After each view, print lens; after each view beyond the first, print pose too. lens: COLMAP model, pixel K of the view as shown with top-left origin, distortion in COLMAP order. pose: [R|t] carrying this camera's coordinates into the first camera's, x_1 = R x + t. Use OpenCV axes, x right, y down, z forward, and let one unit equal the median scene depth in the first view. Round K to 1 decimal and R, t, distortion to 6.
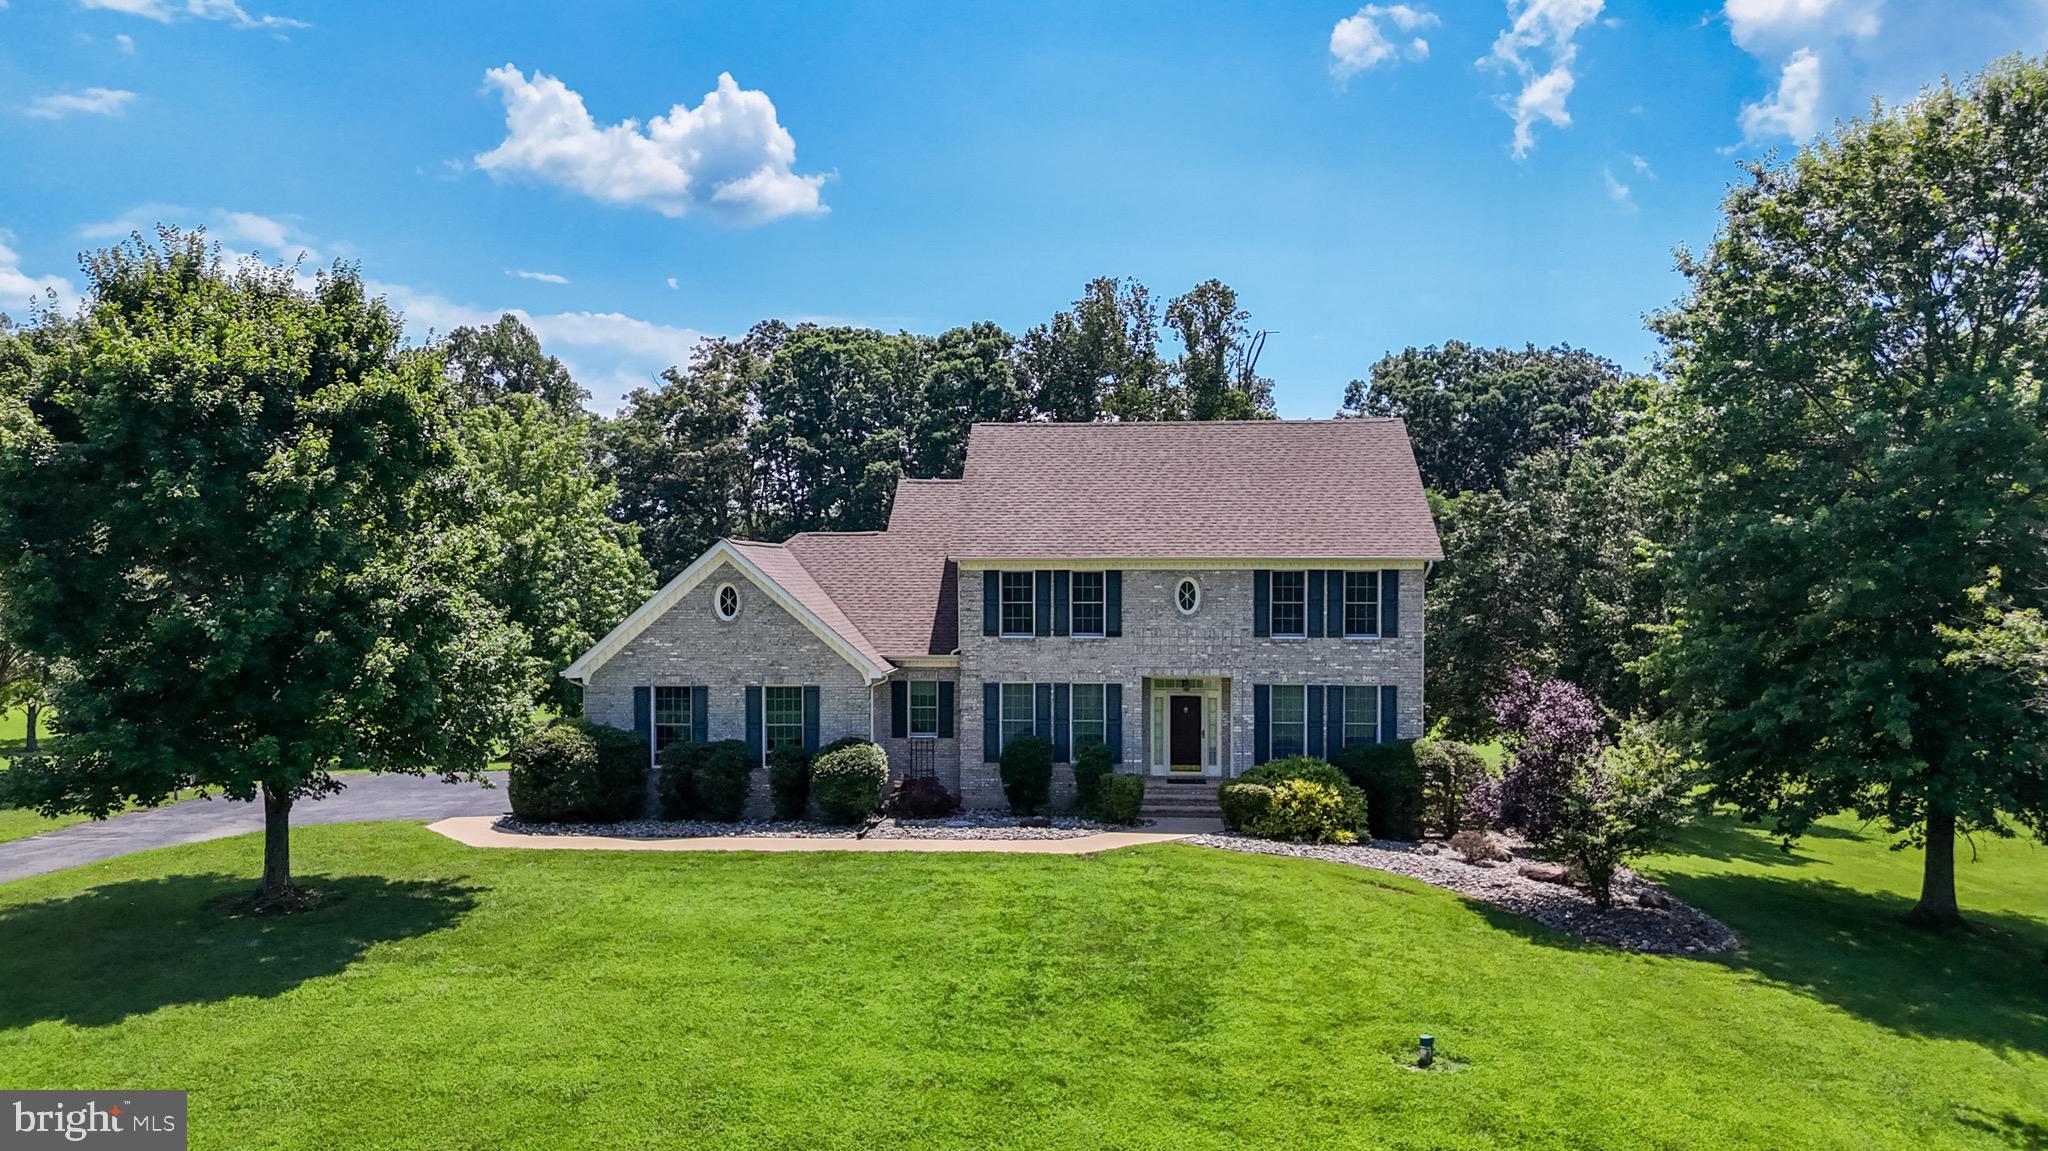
lens RADIAL K [[1533.9, 0, 1025.2], [0, 1533.9, 617.6], [0, 0, 1]] dist [0.077855, -0.077322]
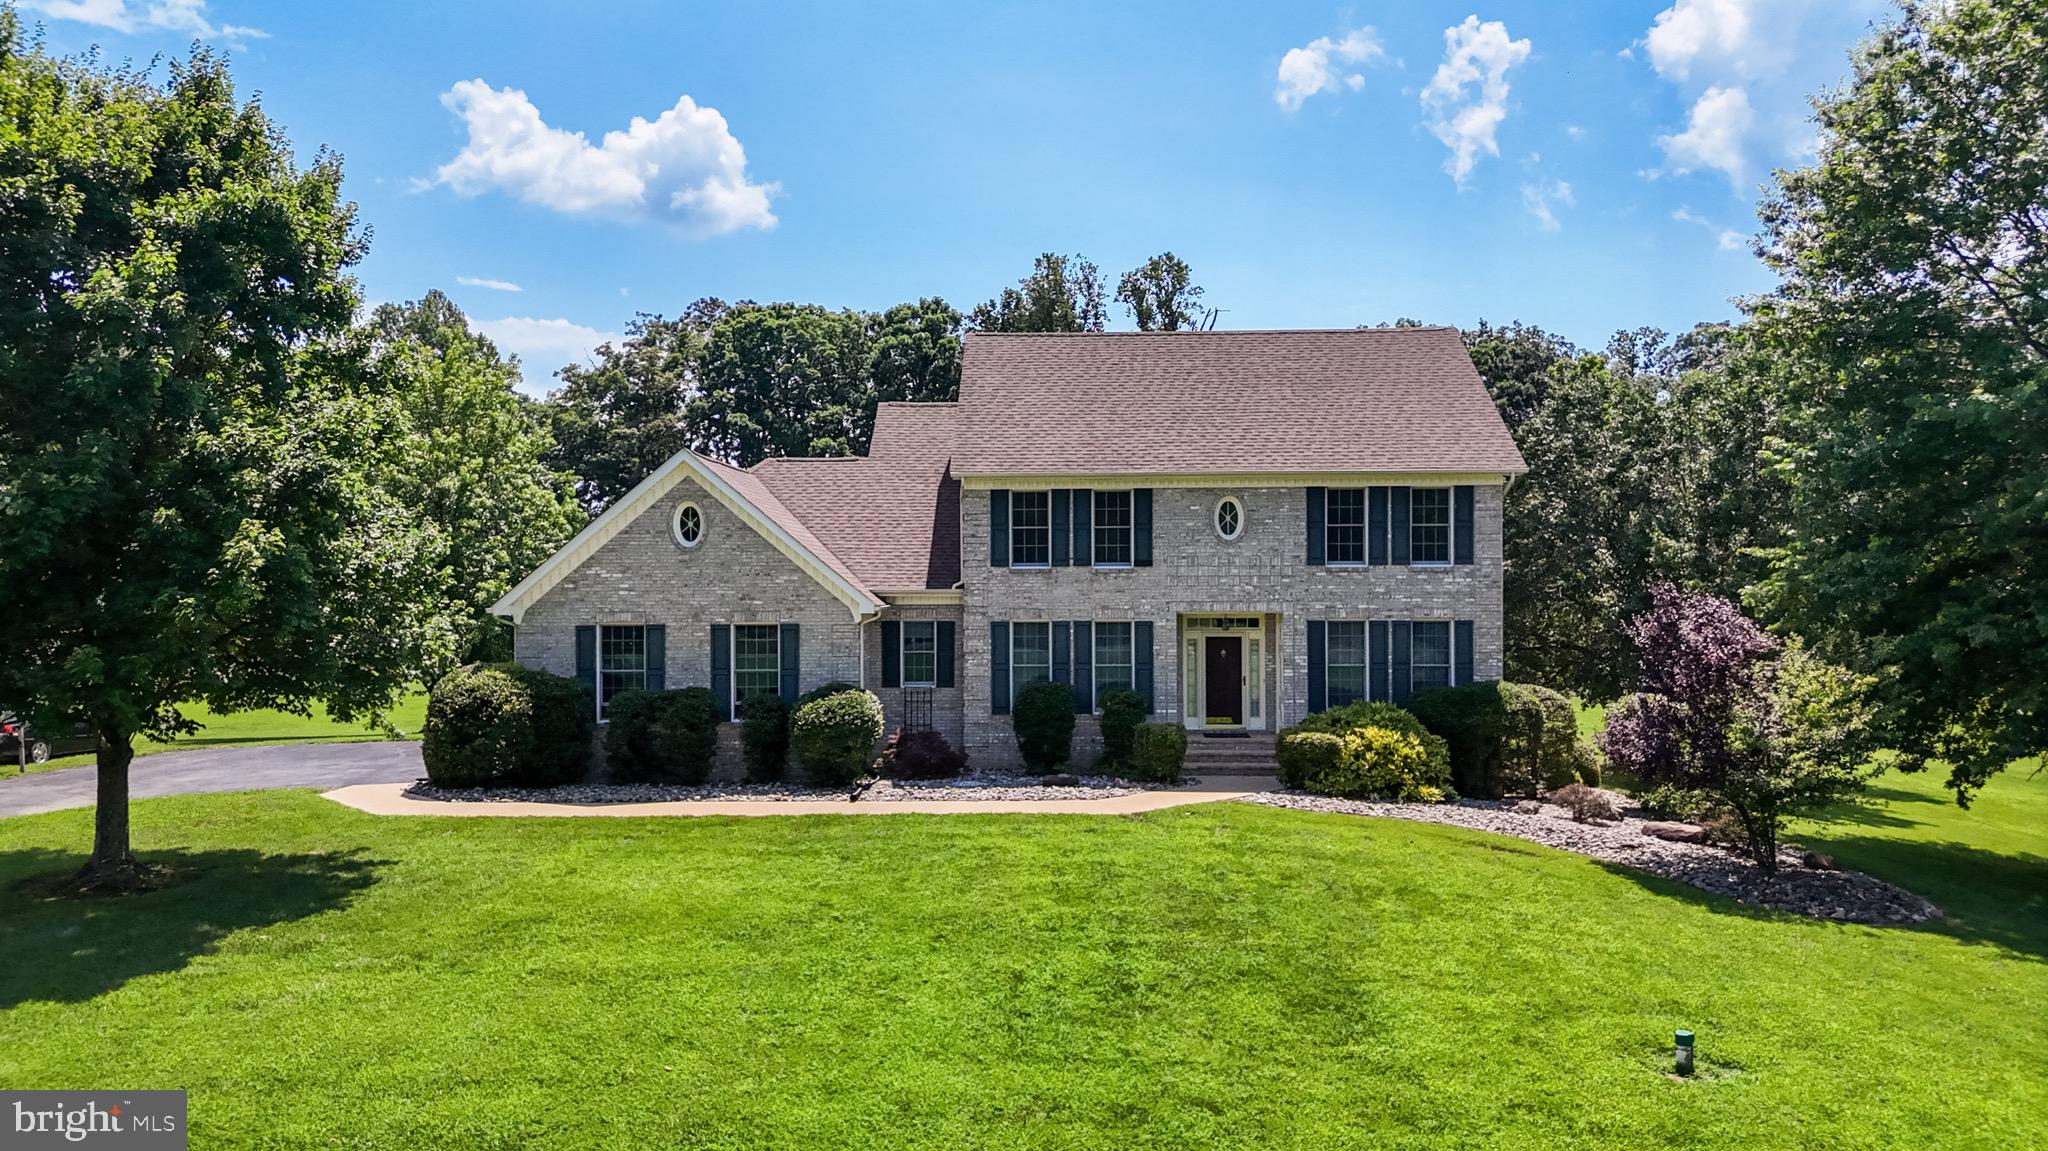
lens RADIAL K [[1506.9, 0, 1024.0], [0, 1506.9, 575.5], [0, 0, 1]] dist [0.072169, -0.062260]
pose [[0.998862, -0.002908, 0.047606, -0.049768], [0.004296, 0.999568, -0.029068, 0.042572], [-0.047501, 0.029239, 0.998443, 0.164646]]
